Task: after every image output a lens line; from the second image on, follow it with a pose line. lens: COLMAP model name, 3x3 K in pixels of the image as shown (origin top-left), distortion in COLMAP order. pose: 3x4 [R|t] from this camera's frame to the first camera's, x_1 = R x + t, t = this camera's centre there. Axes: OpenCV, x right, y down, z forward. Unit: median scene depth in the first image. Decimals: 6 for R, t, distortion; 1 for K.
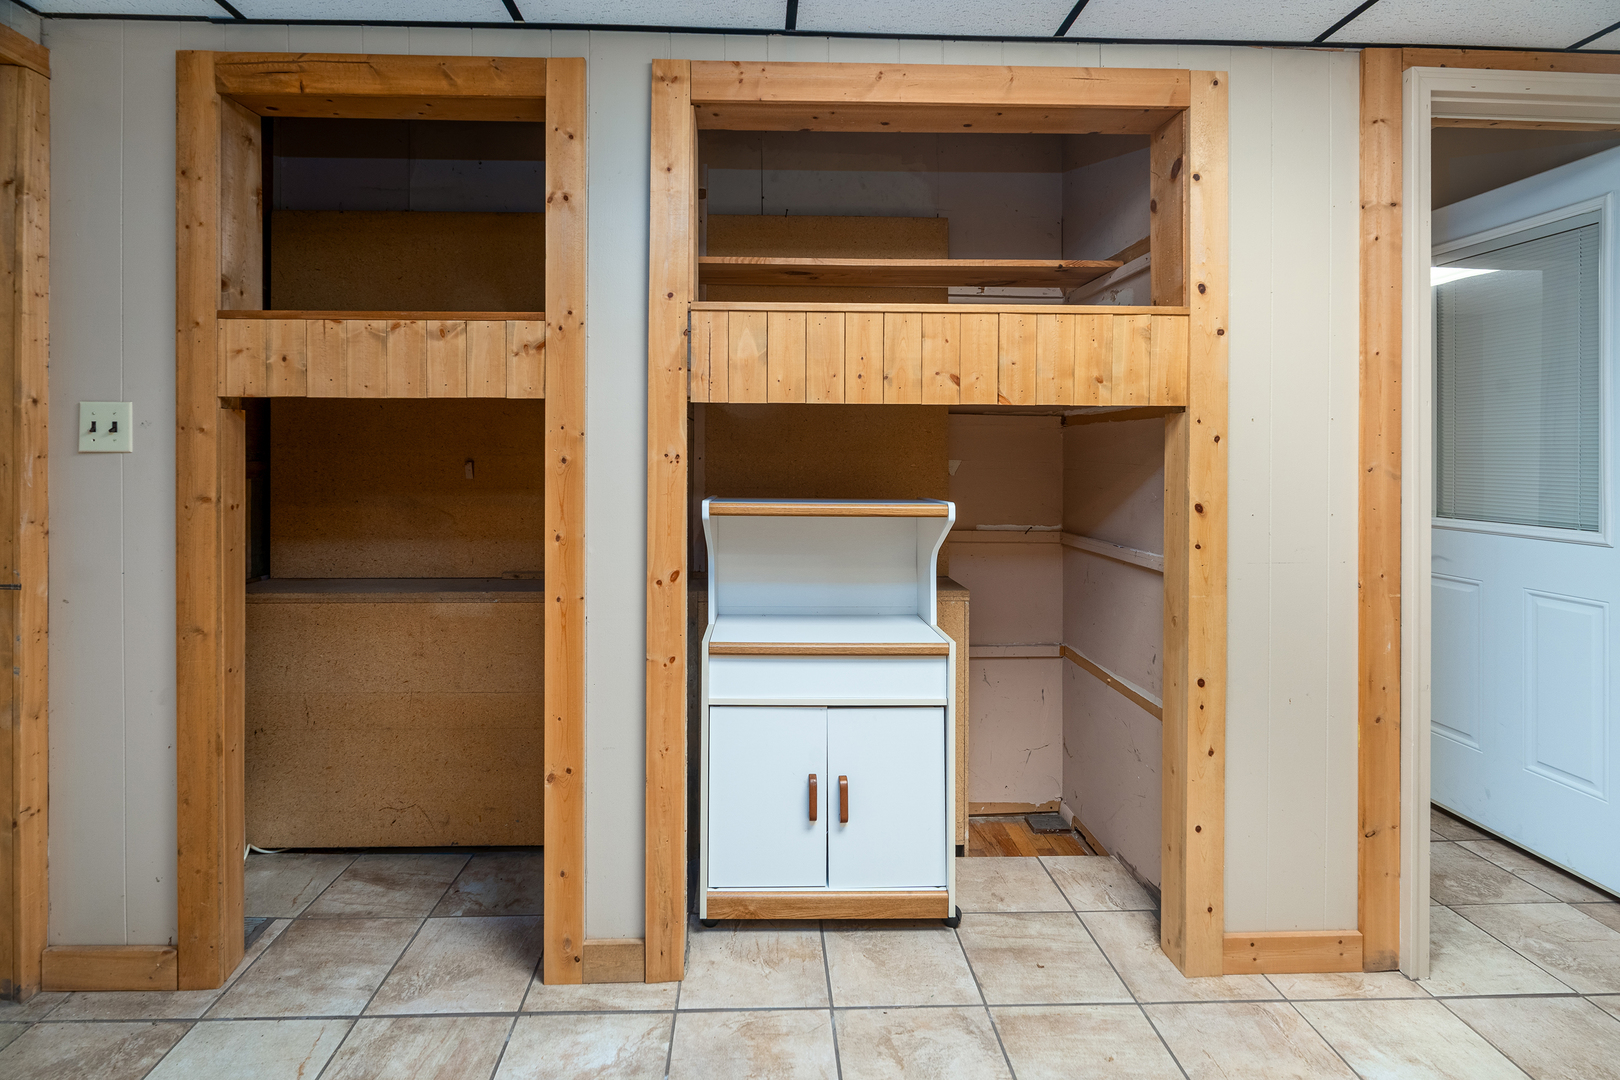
lens RADIAL K [[765.9, 0, 810.2], [0, 765.9, 538.4], [0, 0, 1]] dist [-0.001628, -0.000246]
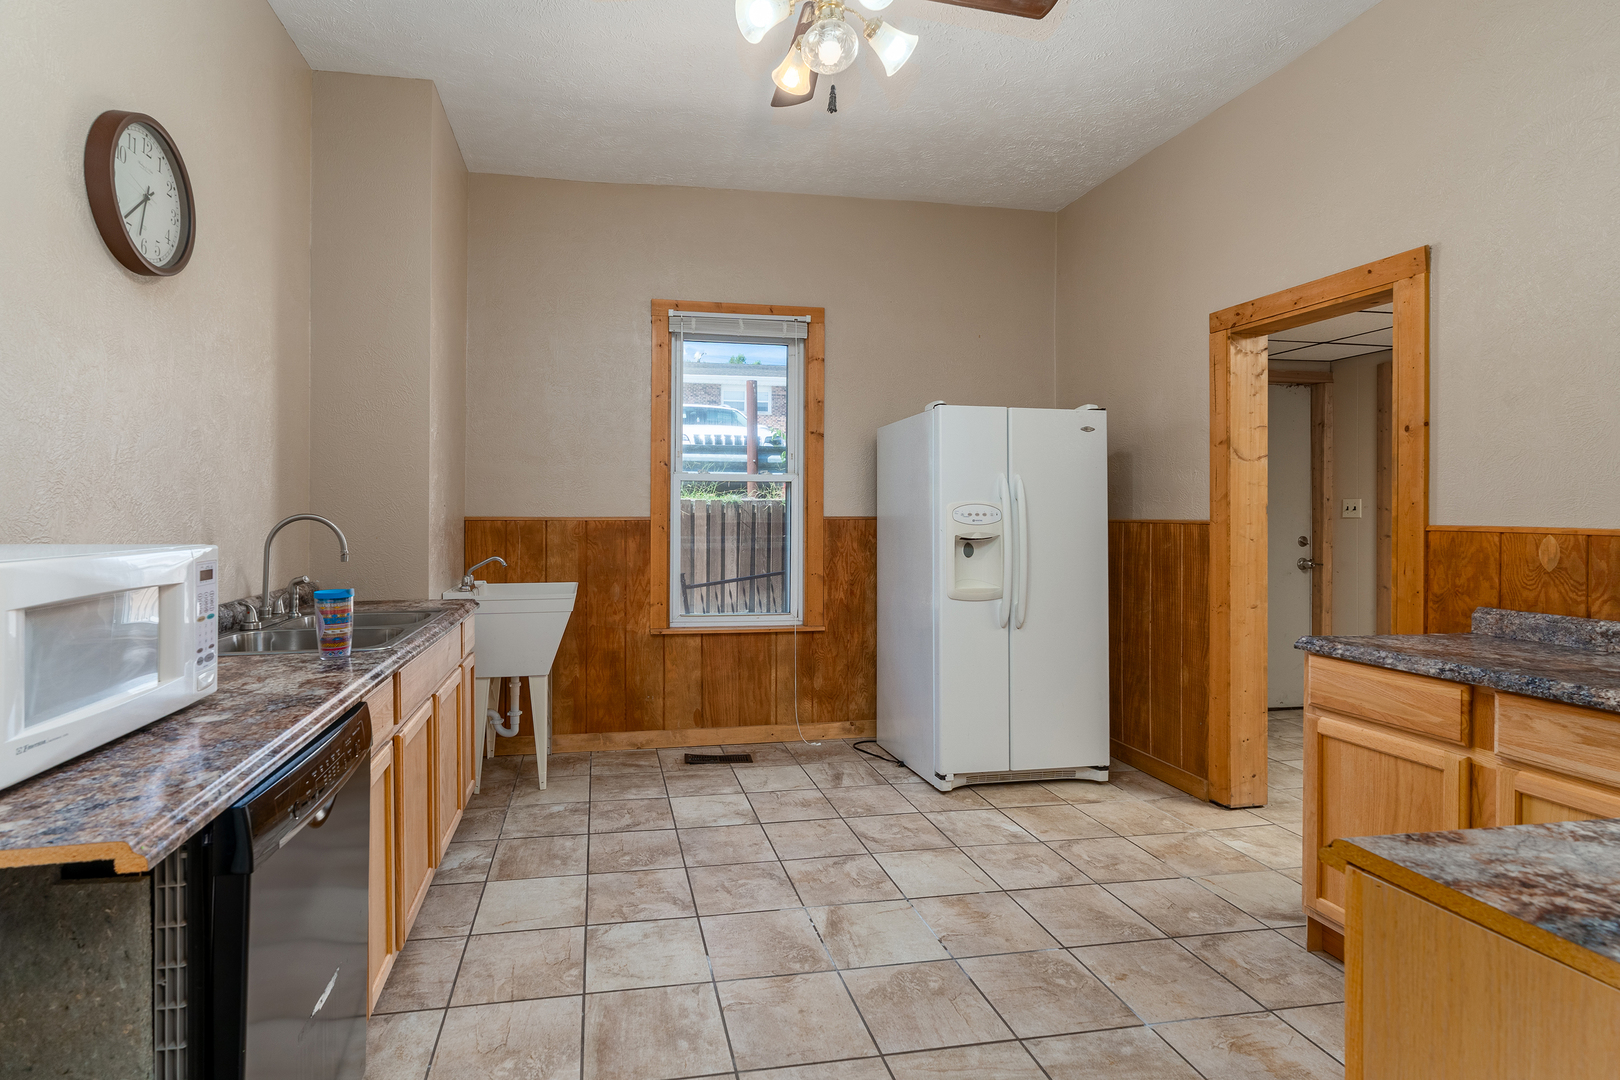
lens RADIAL K [[765.9, 0, 809.3], [0, 765.9, 538.8], [0, 0, 1]] dist [-0.001628, -0.000246]
pose [[0.243030, -0.000325, -0.970019, 1.260377], [-0.002117, 0.999997, -0.000865, -0.030098], [0.970016, 0.002263, 0.243029, -1.545447]]
